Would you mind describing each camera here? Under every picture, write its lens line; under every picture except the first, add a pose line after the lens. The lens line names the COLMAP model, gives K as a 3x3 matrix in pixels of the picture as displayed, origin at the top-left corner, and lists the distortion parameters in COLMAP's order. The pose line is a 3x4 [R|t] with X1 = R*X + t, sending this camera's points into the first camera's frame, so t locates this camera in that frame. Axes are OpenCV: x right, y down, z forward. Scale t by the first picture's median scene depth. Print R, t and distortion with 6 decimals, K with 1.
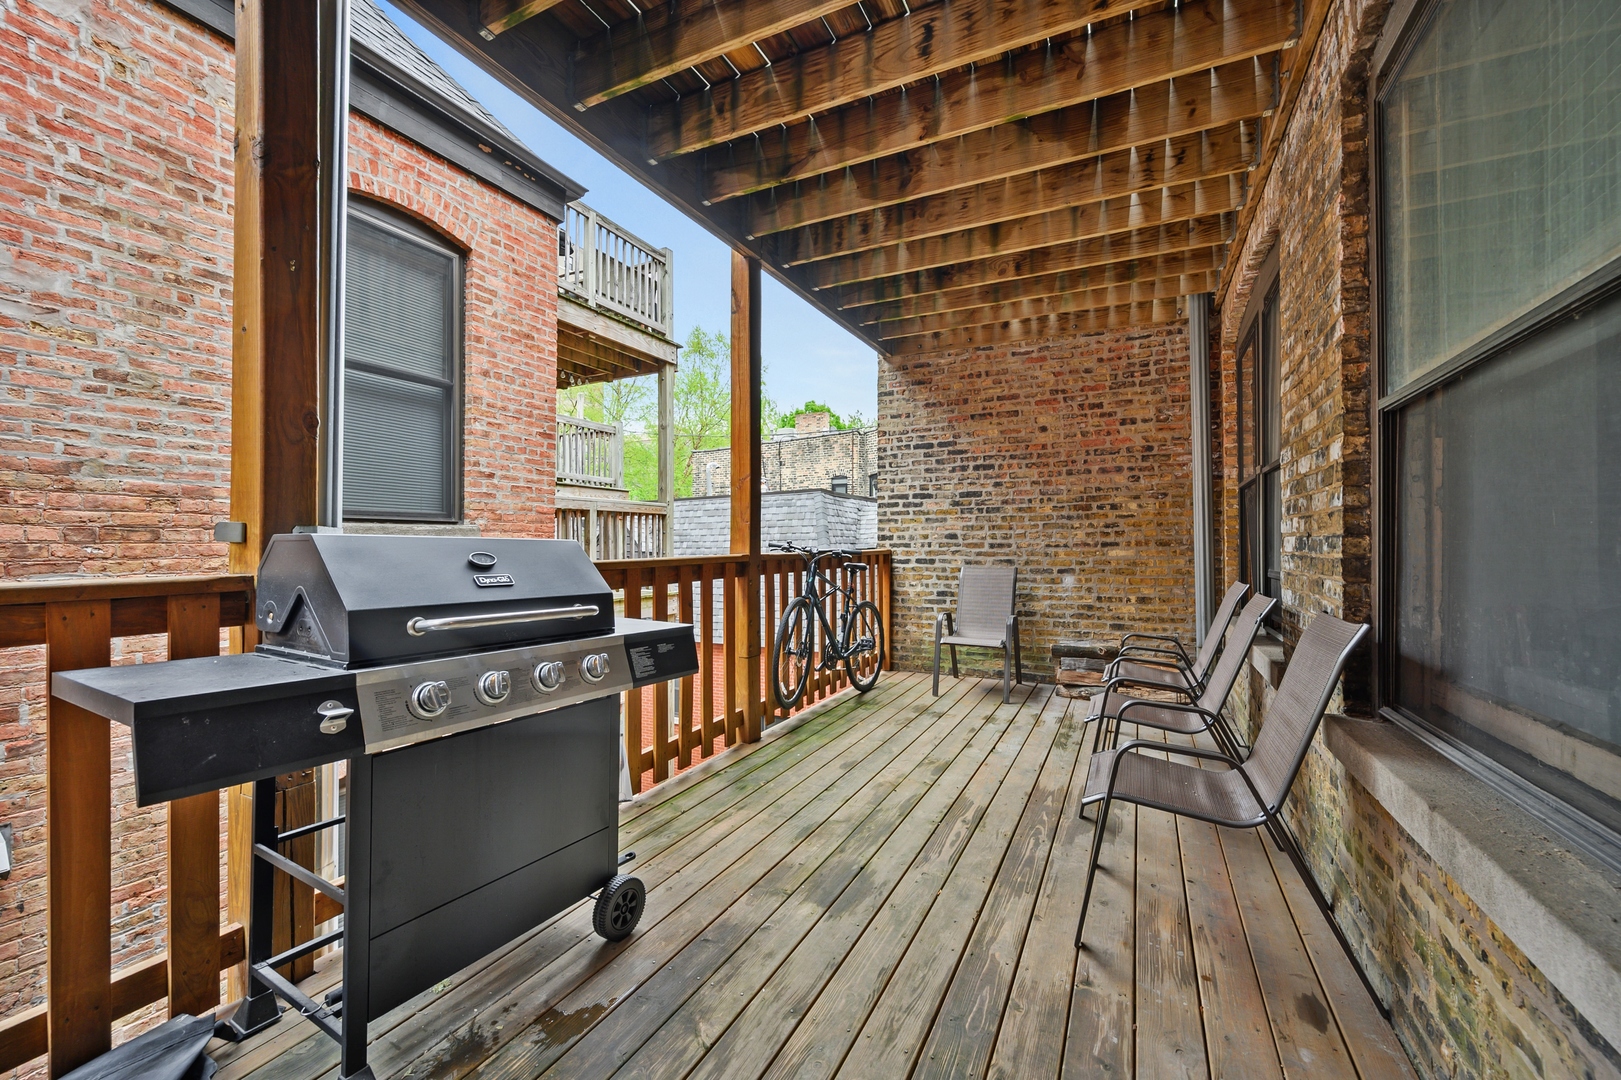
lens RADIAL K [[642.8, 0, 809.5], [0, 642.8, 541.6], [0, 0, 1]] dist [-0.004332, -0.000748]
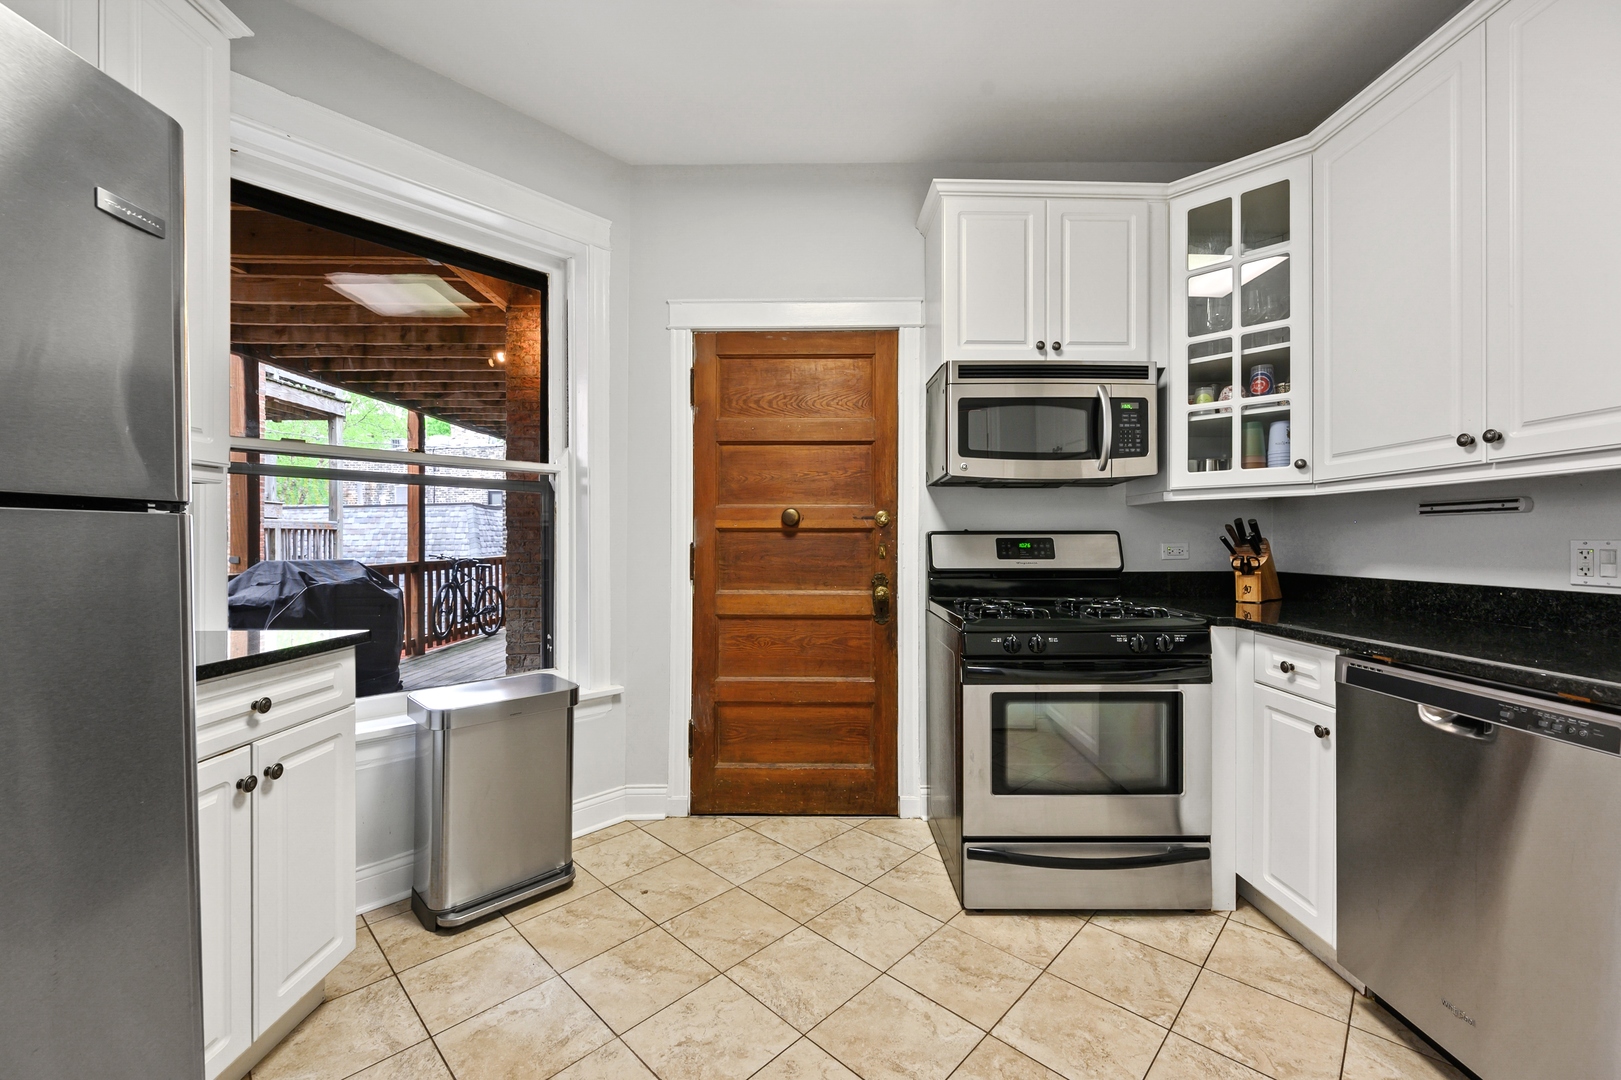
lens RADIAL K [[642.8, 0, 817.0], [0, 642.8, 536.7], [0, 0, 1]] dist [-0.004332, -0.000748]
pose [[0.880539, 0.000956, 0.473973, 0.042423], [-0.000900, 1.000000, -0.000345, -0.047240], [-0.473973, -0.000123, 0.880539, -1.097542]]
